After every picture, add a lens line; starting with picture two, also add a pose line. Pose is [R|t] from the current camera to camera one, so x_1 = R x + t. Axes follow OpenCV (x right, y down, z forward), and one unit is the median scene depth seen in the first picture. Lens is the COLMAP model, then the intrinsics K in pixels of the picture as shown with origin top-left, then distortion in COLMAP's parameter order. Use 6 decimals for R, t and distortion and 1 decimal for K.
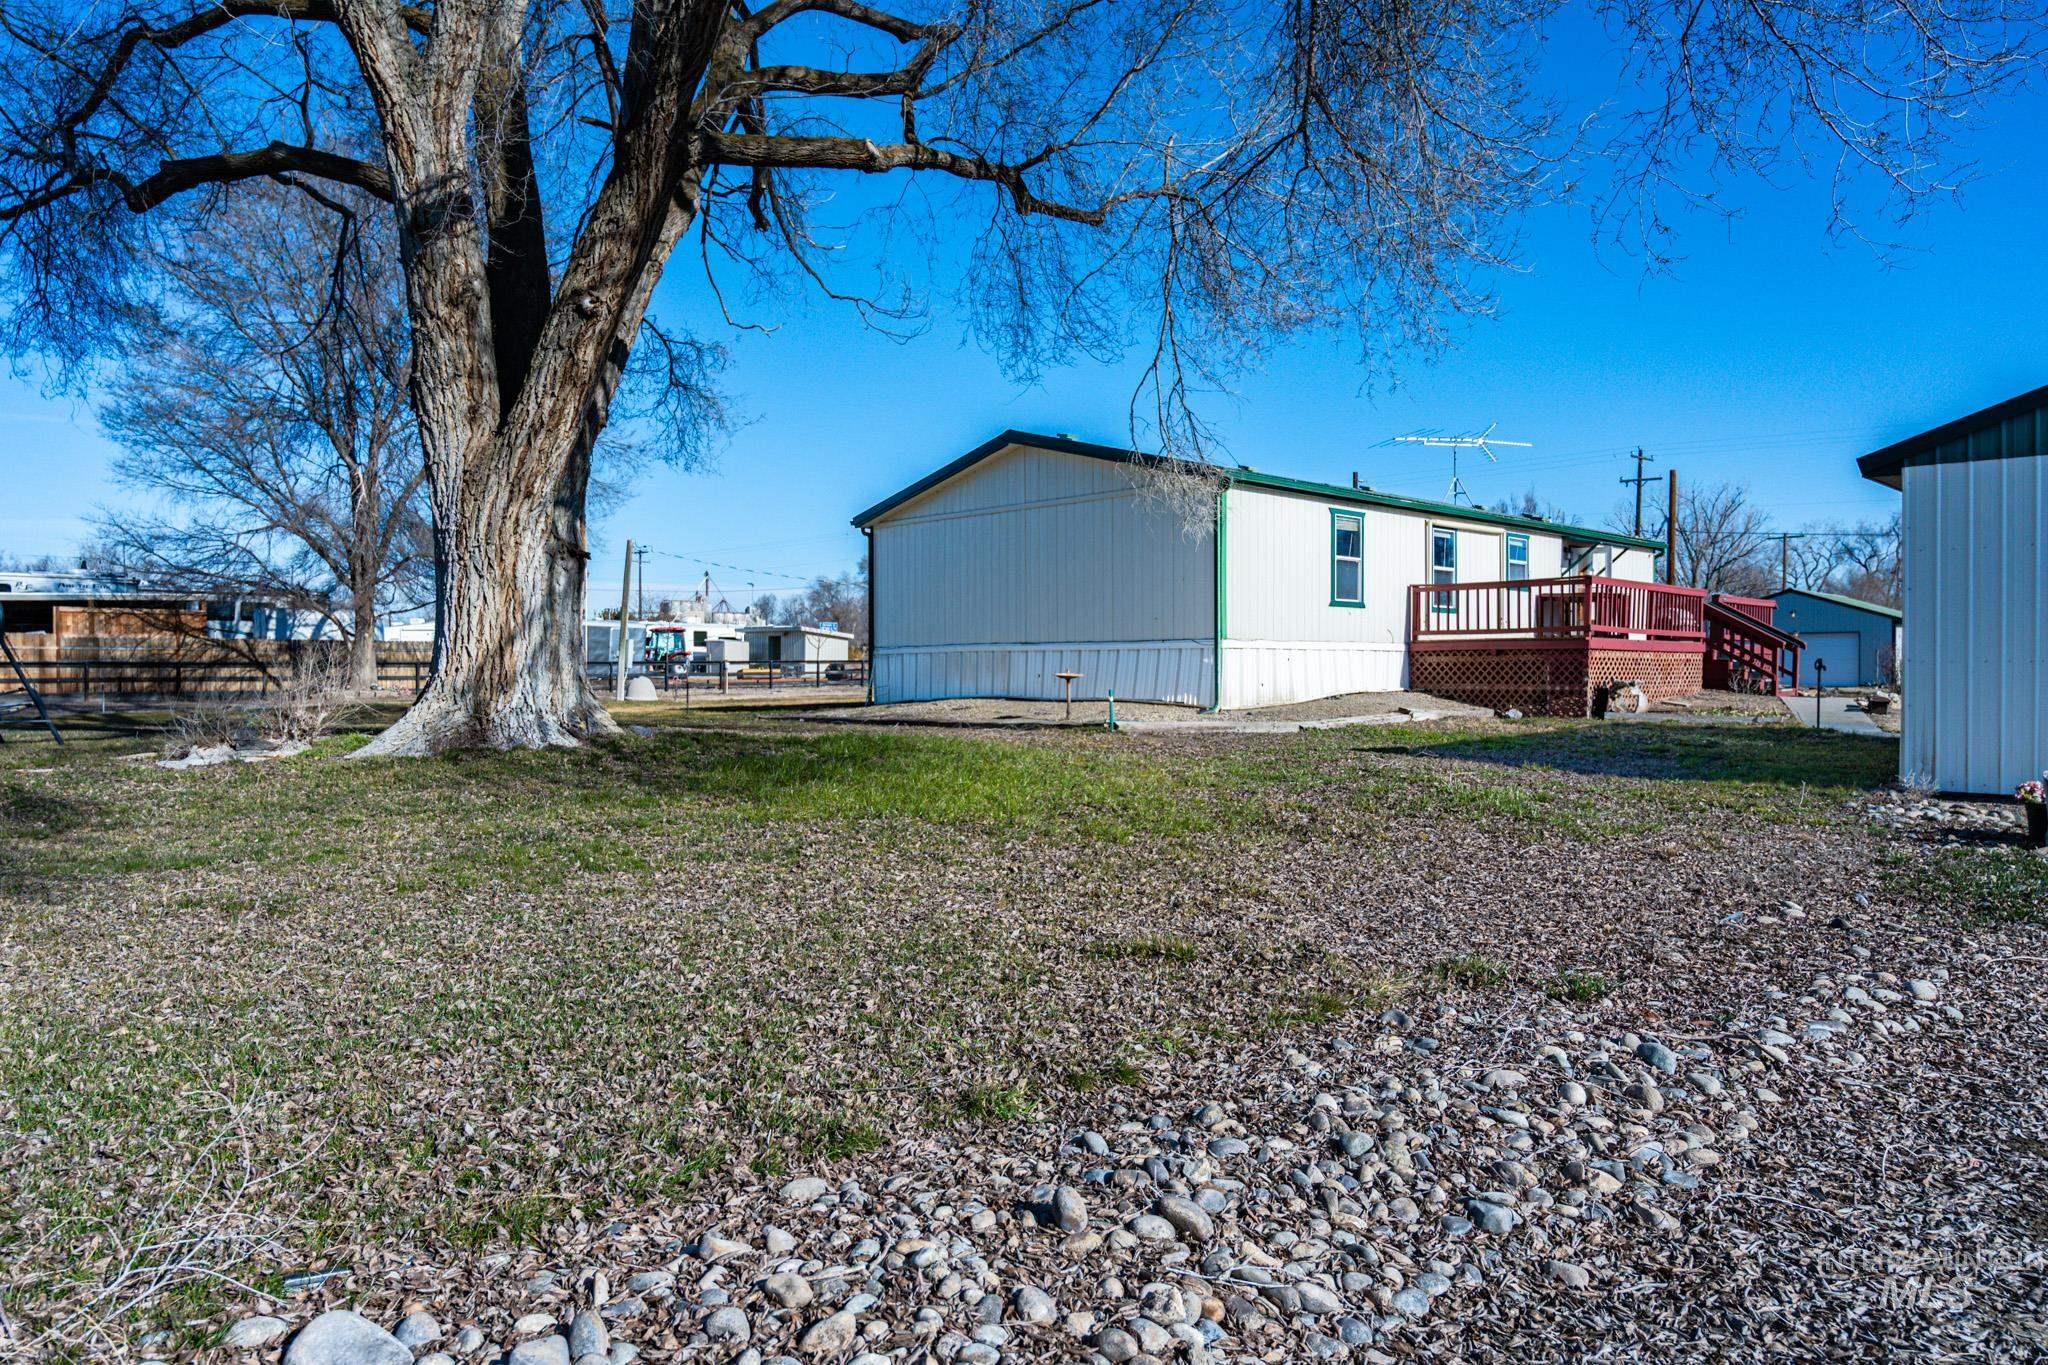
lens RADIAL K [[1385.9, 0, 1017.9], [0, 1385.9, 675.2], [0, 0, 1]] dist [-0.009958, -0.004044]
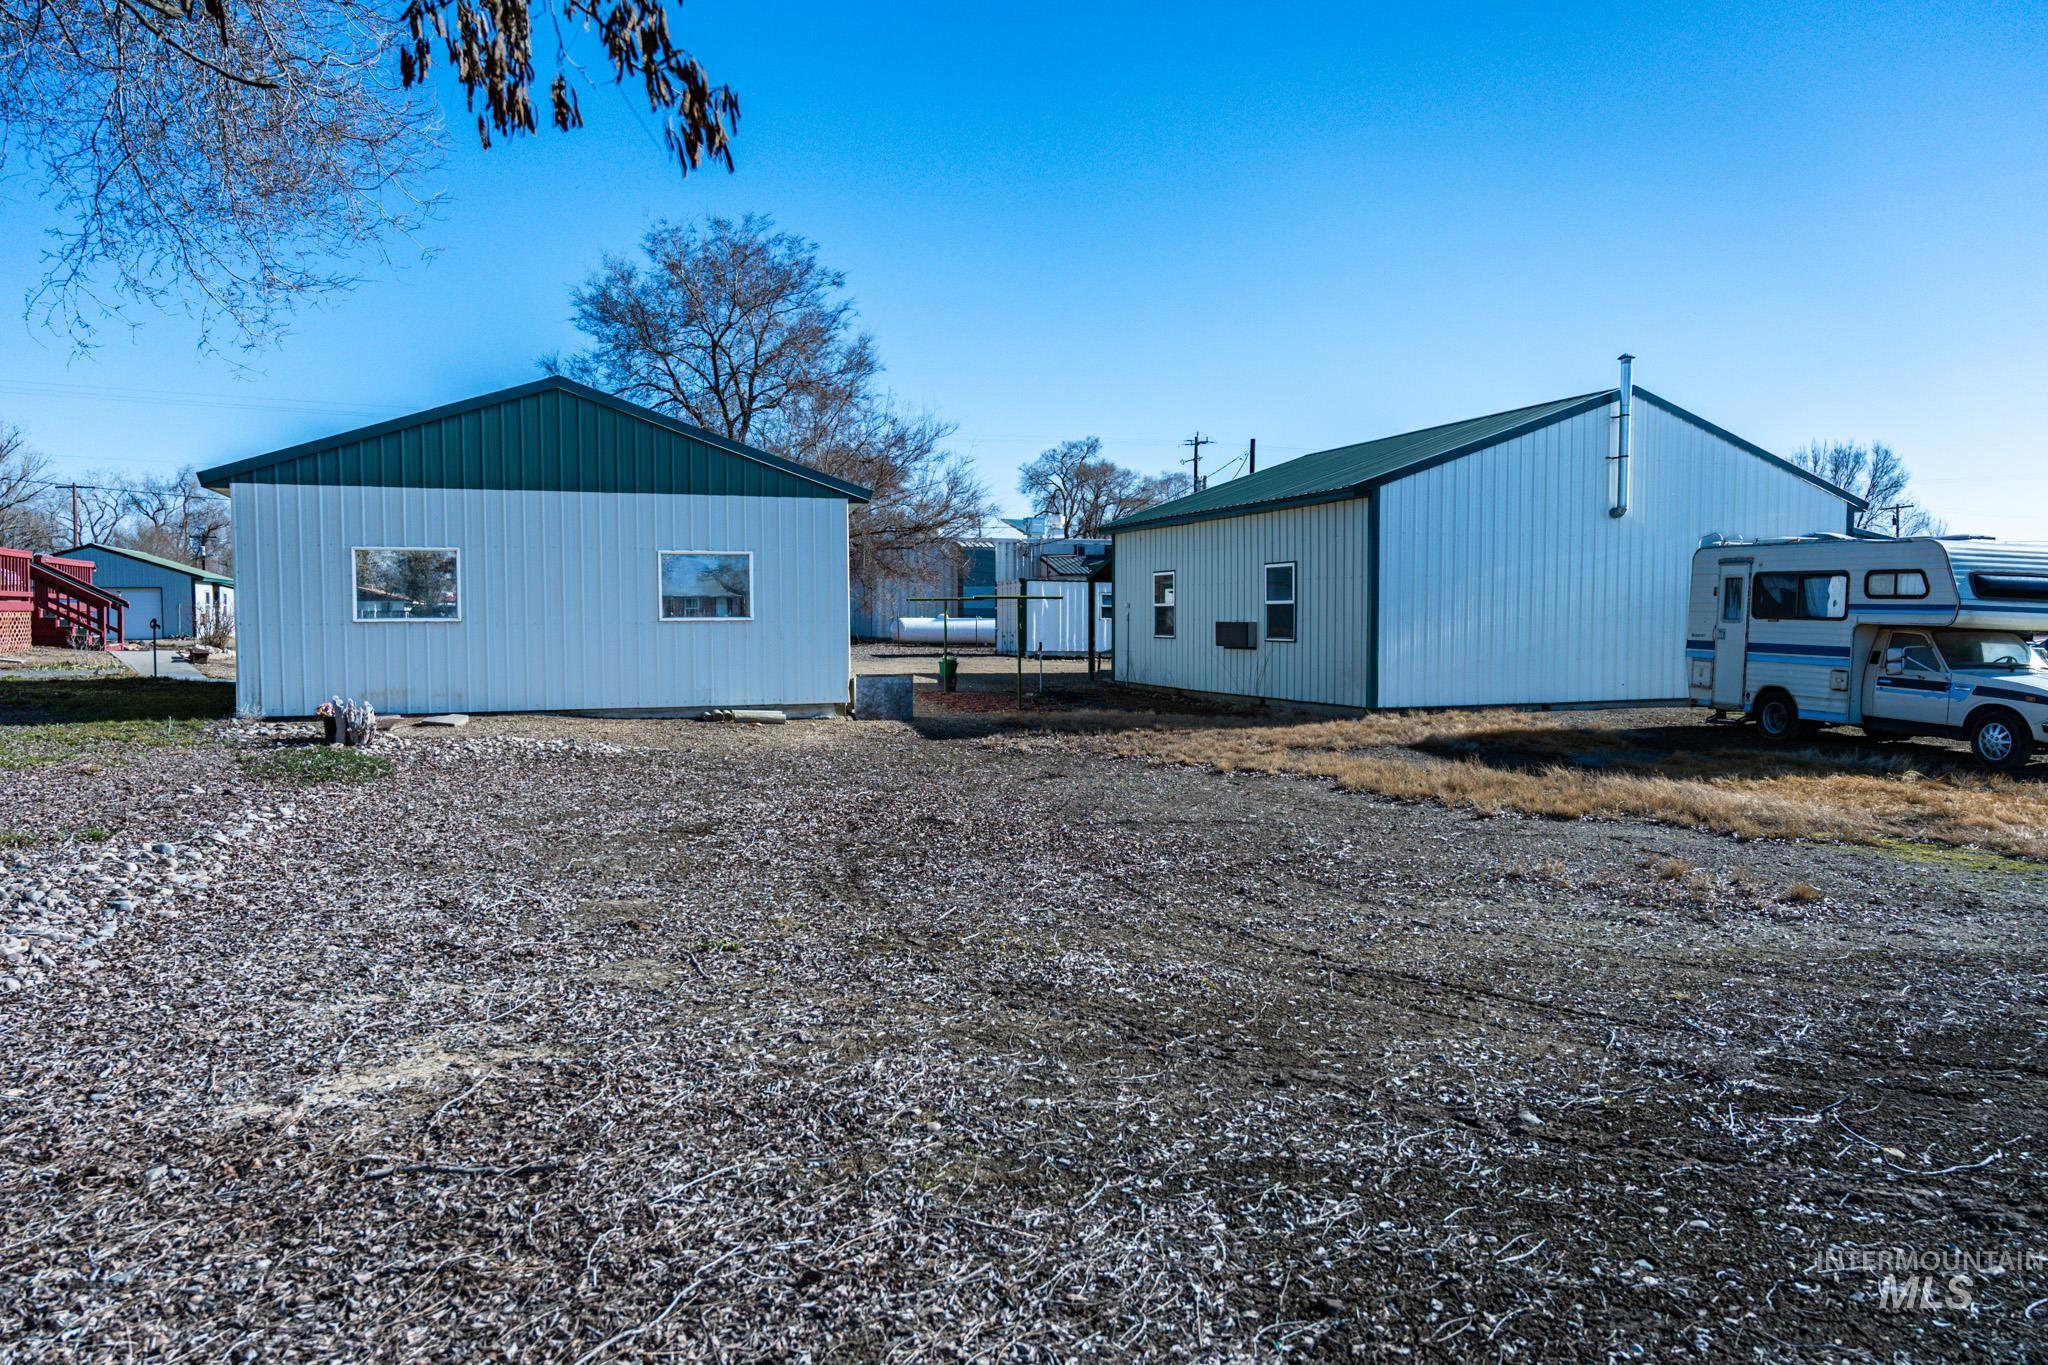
lens RADIAL K [[1385.9, 0, 1019.0], [0, 1385.9, 684.0], [0, 0, 1]] dist [-0.009958, -0.004044]
pose [[0.443255, -0.045787, 0.895225, -0.135693], [0.007607, 0.998851, 0.047321, -0.005684], [-0.896363, -0.014165, 0.443094, -0.170709]]
